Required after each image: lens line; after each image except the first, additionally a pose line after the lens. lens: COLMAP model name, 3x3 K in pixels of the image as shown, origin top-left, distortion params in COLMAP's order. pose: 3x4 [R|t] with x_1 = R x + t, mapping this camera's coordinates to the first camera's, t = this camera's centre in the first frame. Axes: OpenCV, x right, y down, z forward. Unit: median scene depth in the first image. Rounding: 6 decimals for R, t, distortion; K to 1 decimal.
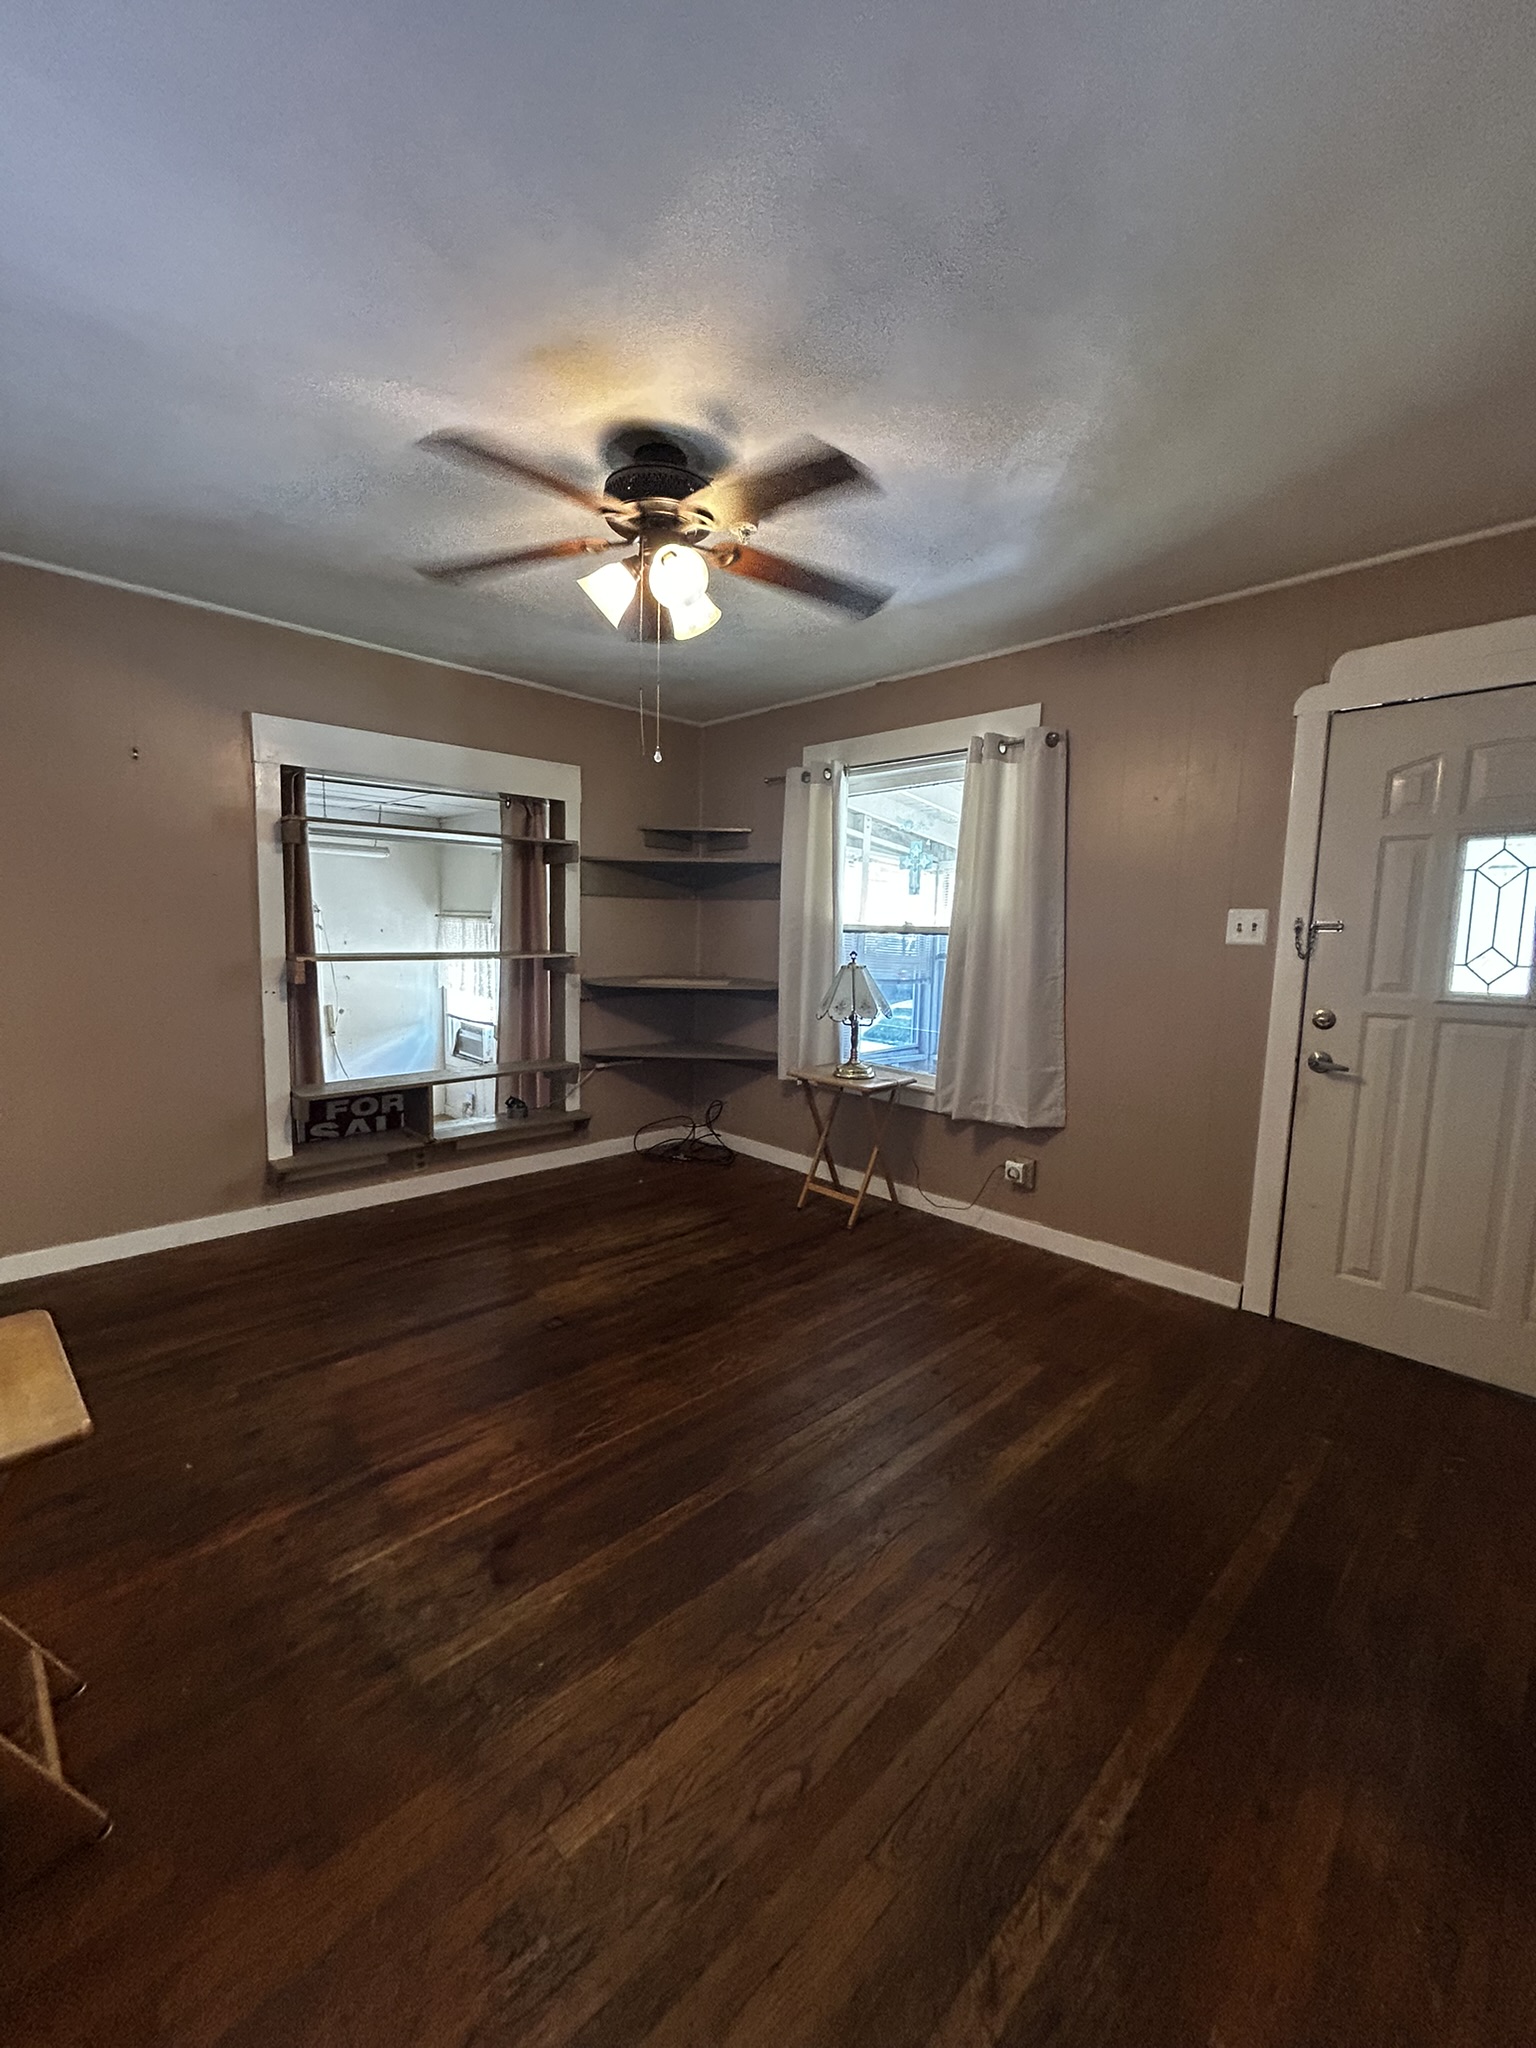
lens RADIAL K [[827.2, 0, 755.7], [0, 827.2, 1030.4], [0, 0, 1]] dist [0.000752, -0.000035]
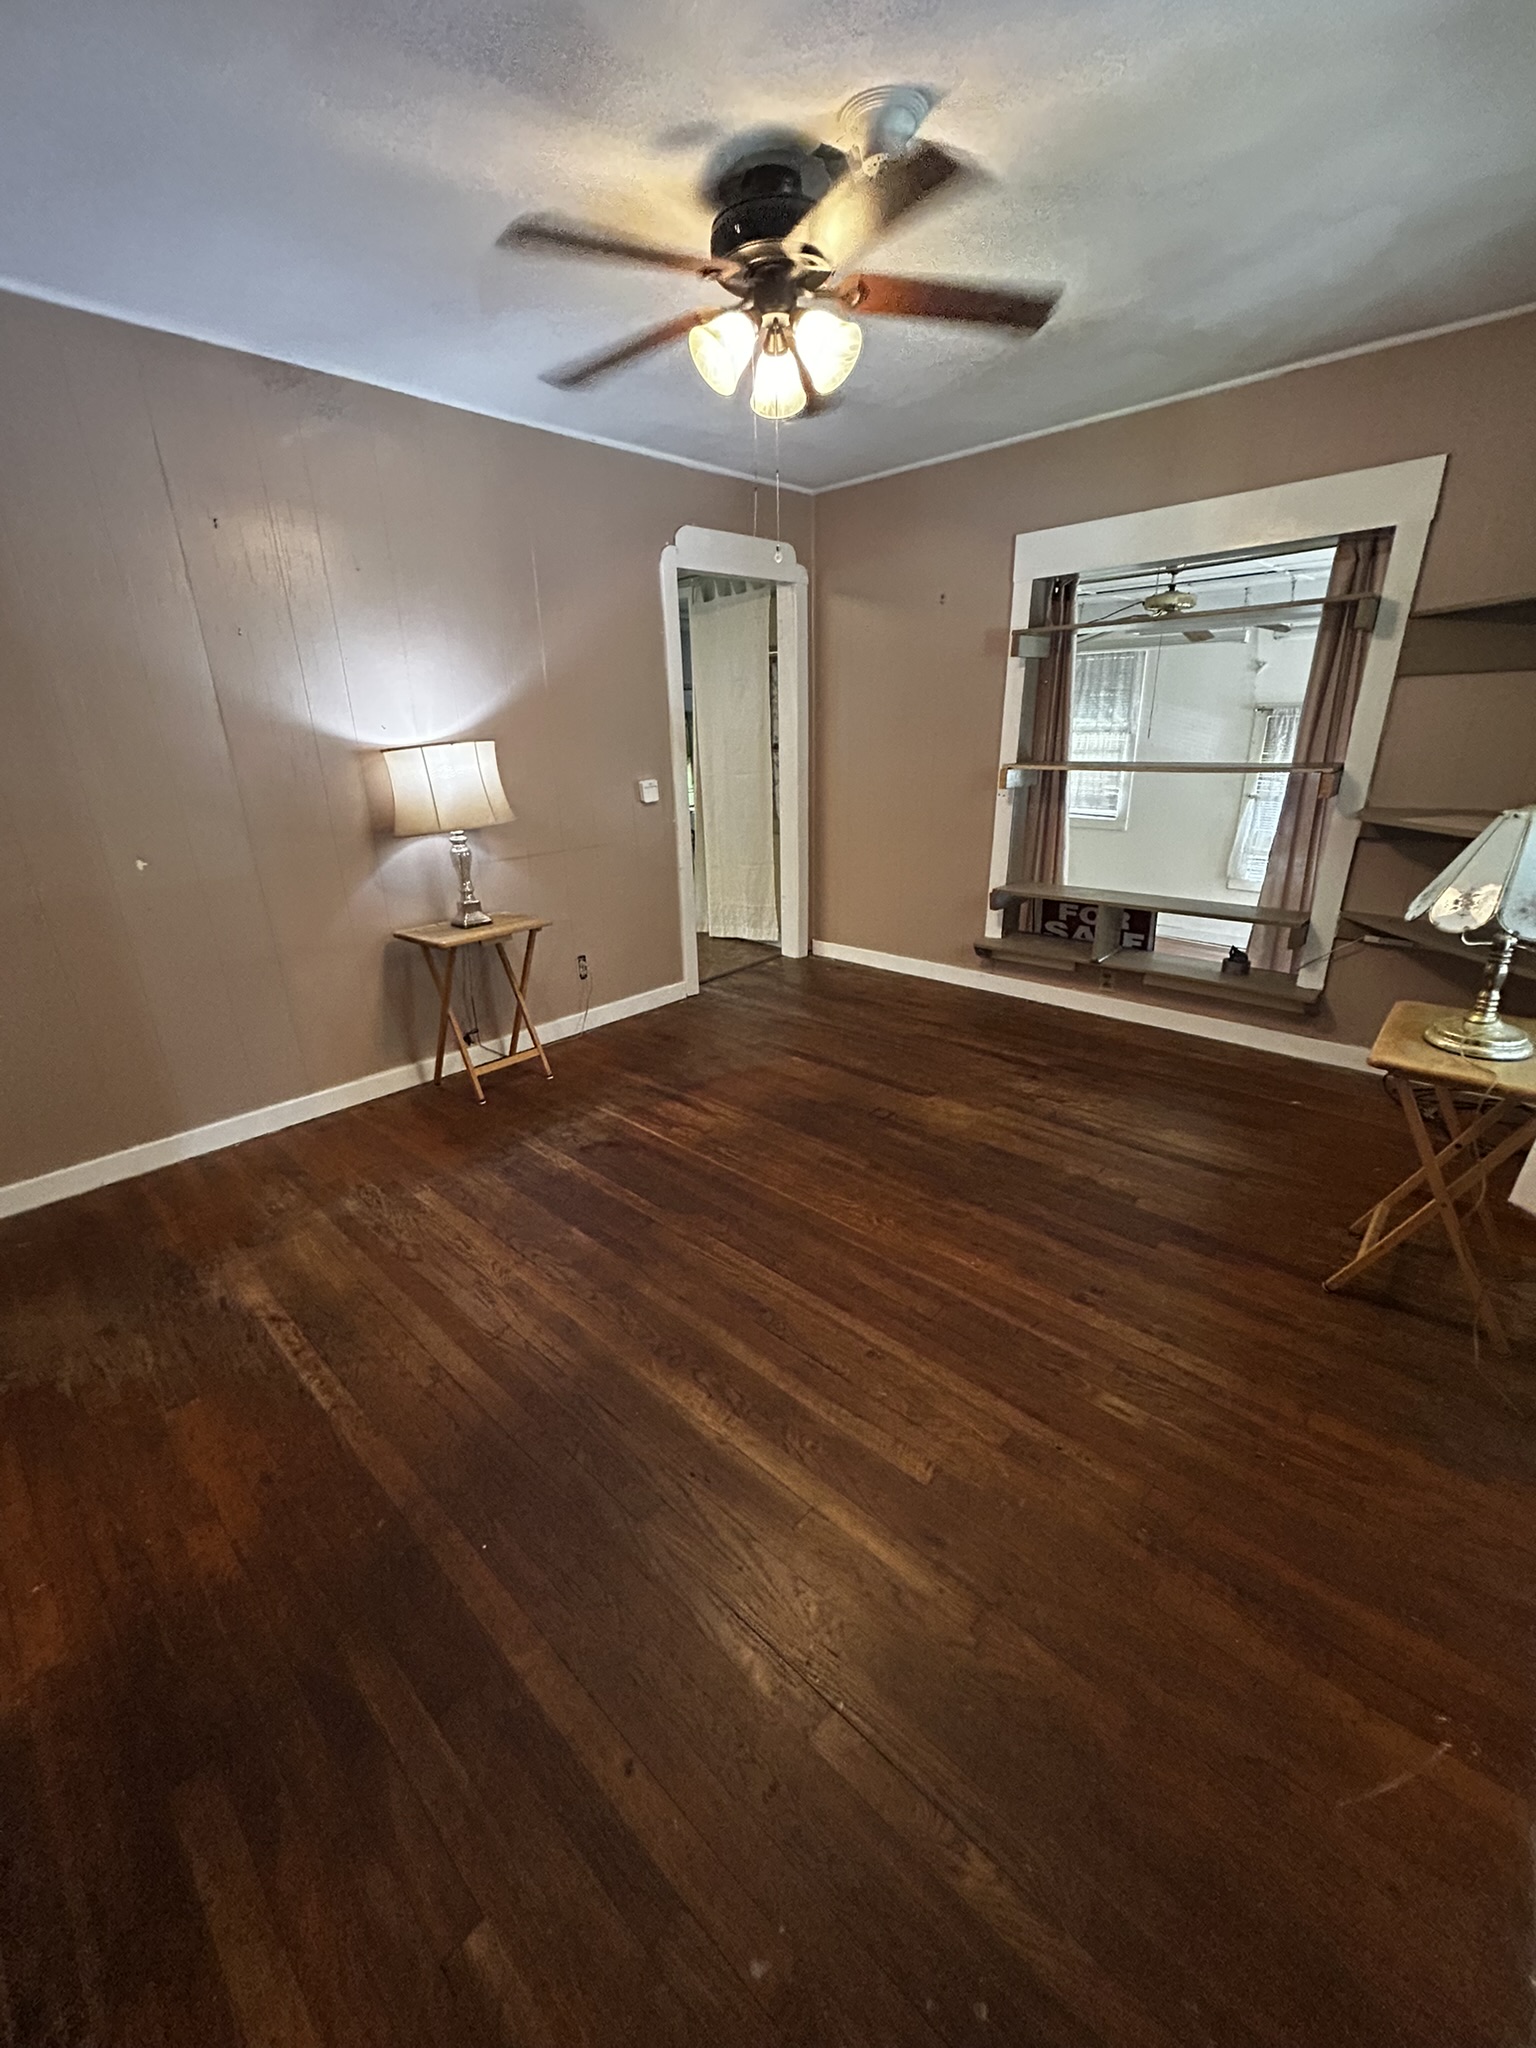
lens RADIAL K [[817.4, 0, 770.3], [0, 817.4, 1030.8], [0, 0, 1]] dist [-0.004032, -0.000149]
pose [[0.055504, 0.330897, -0.942033, 0.818267], [-0.100740, 0.940529, 0.324434, -0.101790], [0.993363, 0.076893, 0.085537, 0.815347]]
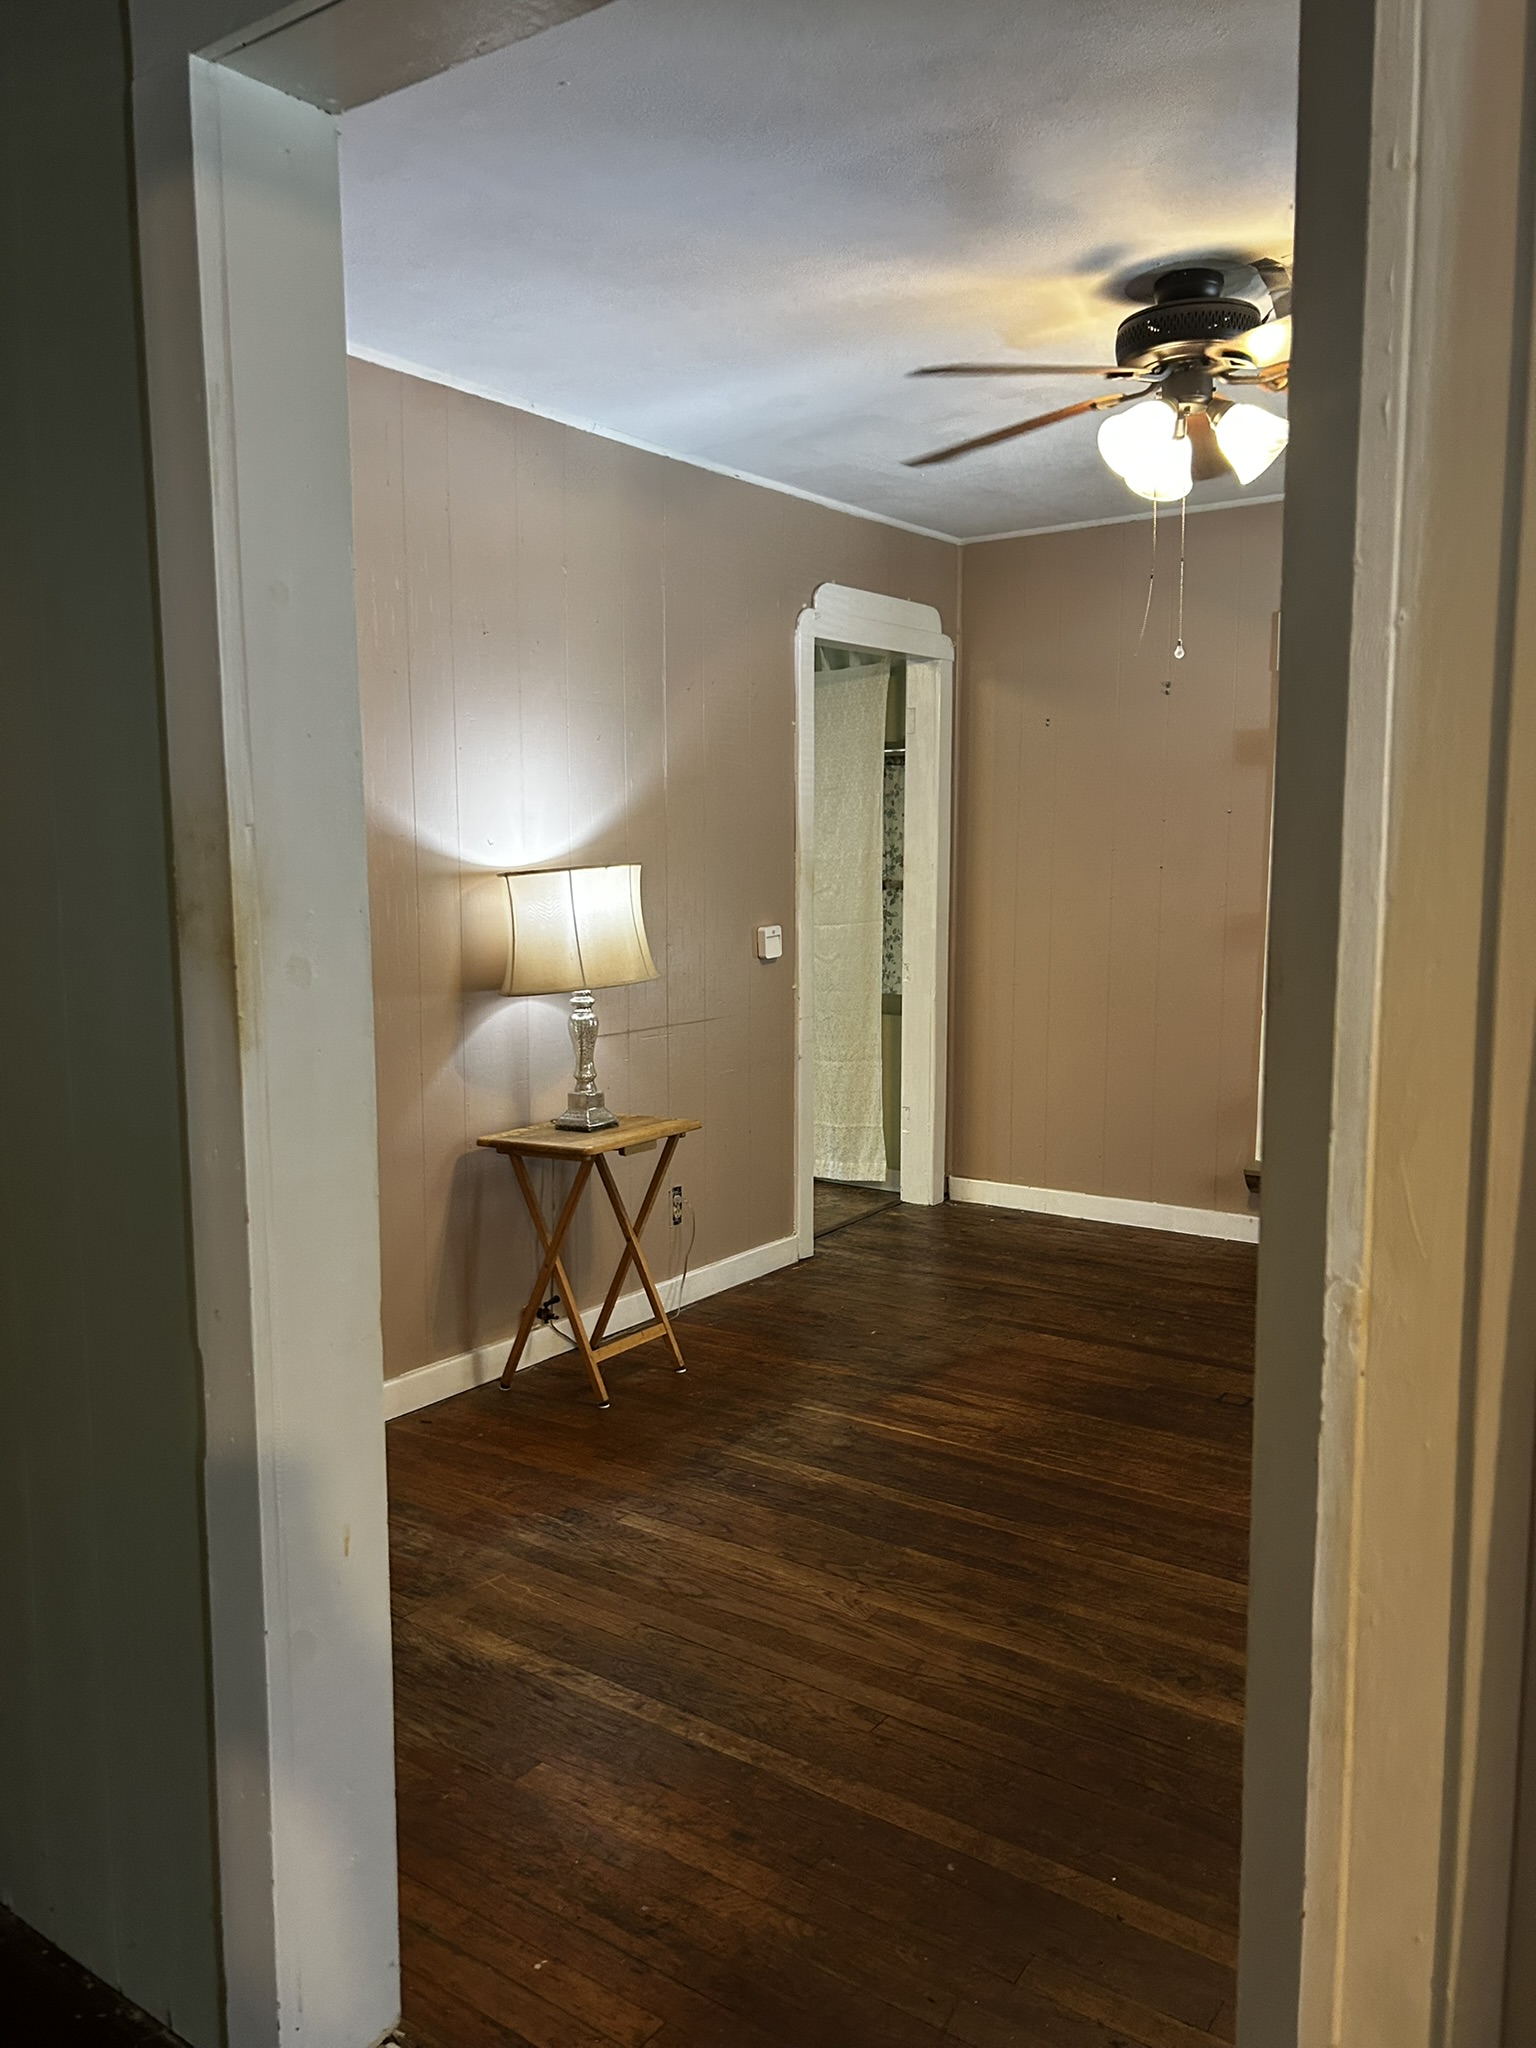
lens RADIAL K [[1545.9, 0, 763.3], [0, 1545.9, 1036.7], [0, 0, 1]] dist [0.086657, -0.094672]
pose [[0.184485, 0.098357, -0.977901, 1.124064], [-0.118109, 0.989988, 0.077291, -0.034306], [0.975713, 0.101240, 0.194254, 0.300069]]
